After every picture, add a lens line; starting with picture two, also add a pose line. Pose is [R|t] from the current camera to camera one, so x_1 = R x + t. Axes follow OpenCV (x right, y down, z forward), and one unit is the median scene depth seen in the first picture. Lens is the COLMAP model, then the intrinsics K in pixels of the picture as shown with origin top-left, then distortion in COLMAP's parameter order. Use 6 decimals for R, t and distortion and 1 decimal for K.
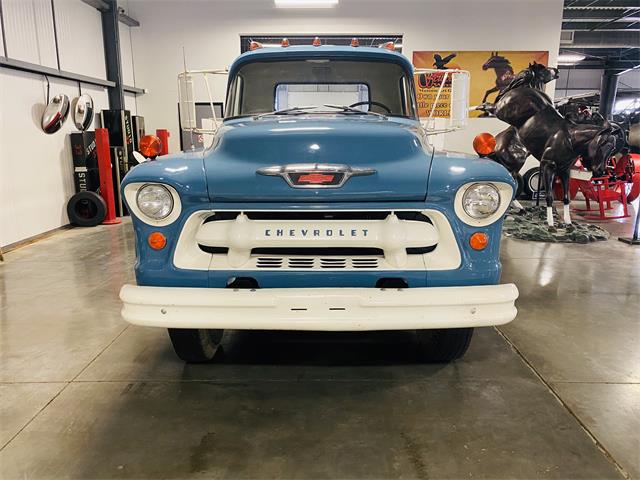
lens RADIAL K [[490.8, 0, 320.0], [0, 490.8, 240.0], [0, 0, 1]] dist [0.012340, -0.008320]
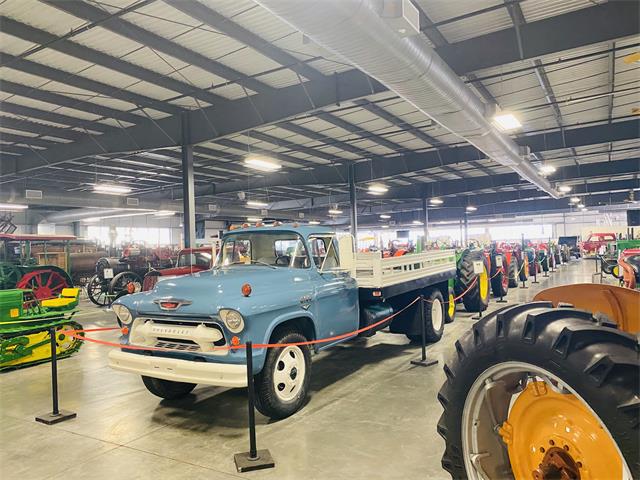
lens RADIAL K [[469.3, 0, 327.2], [0, 469.3, 247.7], [0, 0, 1]] dist [0.001405, -0.004942]
pose [[0.871841, -0.025585, -0.489120, 1.523910], [-0.072961, 0.980708, -0.181350, -0.047517], [0.484324, 0.193795, 0.853155, -0.446279]]
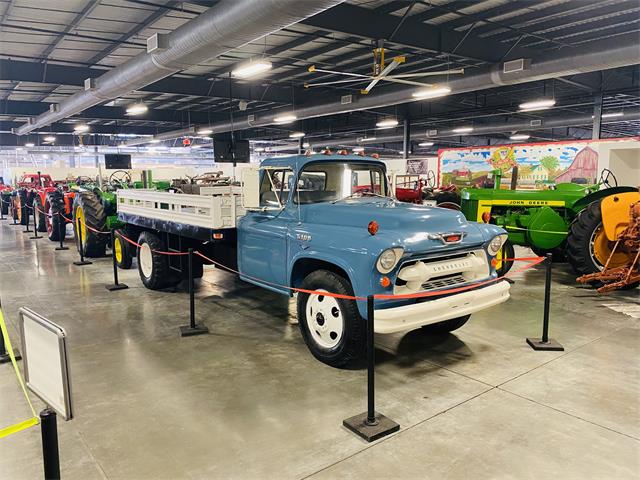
lens RADIAL K [[484.4, 0, 290.8], [0, 484.4, 241.2], [0, 0, 1]] dist [0.005206, 0.000023]
pose [[0.804157, -0.080642, 0.588921, -1.589209], [0.130059, 0.990619, -0.041945, -0.112231], [-0.580014, 0.110325, 0.807101, -0.185870]]
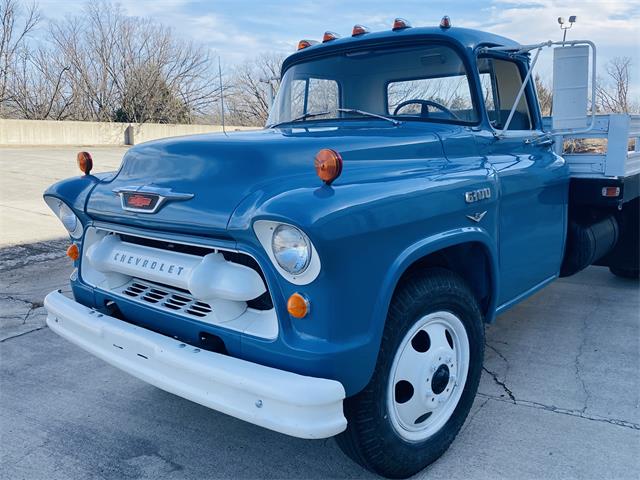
lens RADIAL K [[556.4, 0, 320.0], [0, 556.4, 240.0], [0, 0, 1]] dist [0.001918, 0.000419]
pose [[0.764774, 0.099692, -0.636540, 0.821792], [-0.116855, 0.993034, 0.015128, -0.103018], [0.633614, 0.062814, 0.771096, 0.418999]]
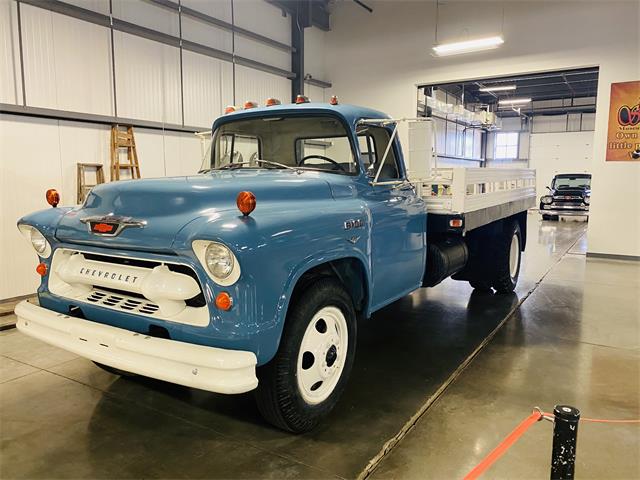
lens RADIAL K [[490.8, 0, 320.0], [0, 490.8, 240.0], [0, 0, 1]] dist [0.012340, -0.008320]
pose [[0.850224, 0.065033, -0.522389, 0.974393], [-0.109995, 0.992383, -0.055480, -0.083598], [0.514801, 0.104631, 0.850901, 0.262483]]
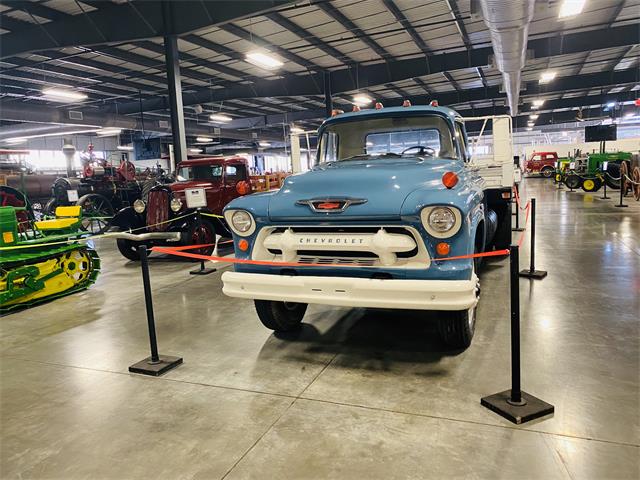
lens RADIAL K [[471.0, 0, 320.5], [0, 471.0, 236.2], [0, 0, 1]] dist [0.010865, -0.000855]
pose [[0.928734, 0.008334, -0.370654, 0.490766], [-0.032277, 0.997769, -0.058442, 0.055498], [0.369340, 0.066240, 0.926930, -0.361538]]
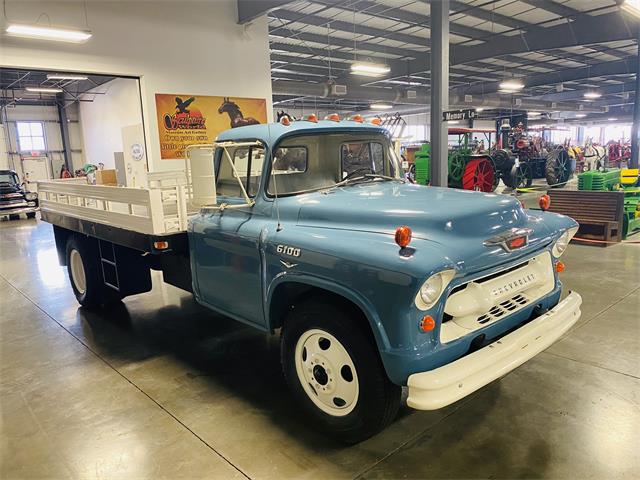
lens RADIAL K [[491.3, 0, 315.0], [0, 491.3, 243.9], [0, 0, 1]] dist [0.005323, 0.001199]
pose [[0.738200, -0.156723, 0.656124, -1.177399], [0.184880, 0.982400, 0.026651, -0.240419], [-0.648753, 0.101630, 0.754183, 0.347848]]
